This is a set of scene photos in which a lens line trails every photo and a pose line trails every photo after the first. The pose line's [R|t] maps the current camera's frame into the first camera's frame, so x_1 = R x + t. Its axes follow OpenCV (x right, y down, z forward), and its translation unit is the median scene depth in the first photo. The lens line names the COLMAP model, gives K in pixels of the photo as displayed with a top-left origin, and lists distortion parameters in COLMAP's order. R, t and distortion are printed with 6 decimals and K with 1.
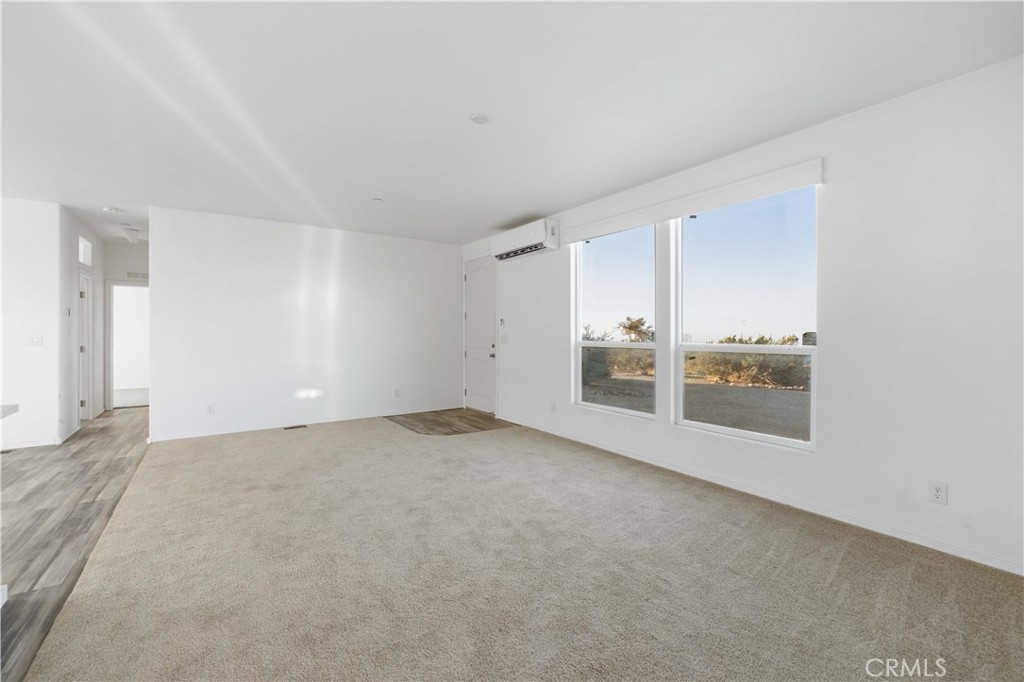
lens RADIAL K [[432.5, 0, 512.1], [0, 432.5, 330.6], [0, 0, 1]] dist [-0.001445, 0.000139]
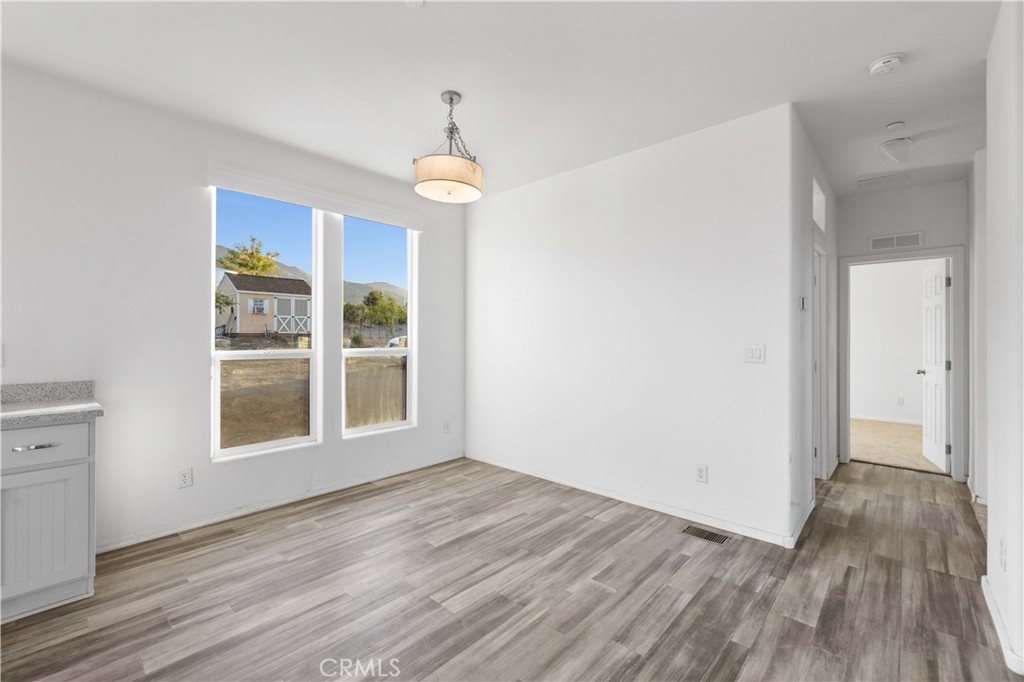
lens RADIAL K [[432.5, 0, 510.4], [0, 432.5, 336.4], [0, 0, 1]] dist [-0.001445, 0.000139]
pose [[0.221532, -0.001298, -0.975152, -0.765937], [-0.001094, 0.999998, -0.001580, 0.000438], [0.975152, 0.001417, 0.221531, 0.688813]]
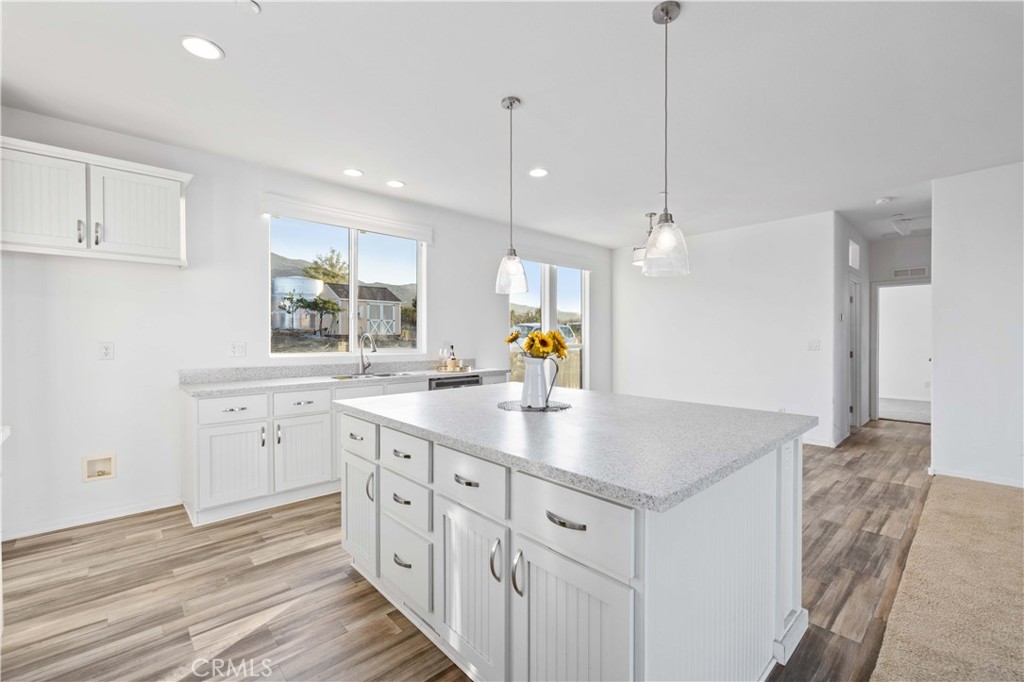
lens RADIAL K [[432.5, 0, 506.6], [0, 432.5, 341.2], [0, 0, 1]] dist [-0.001445, 0.000139]
pose [[0.136437, 0.008549, -0.990612, -0.191788], [0.003215, 0.999954, 0.009072, 0.001134], [0.990644, -0.004422, 0.136403, 0.131321]]
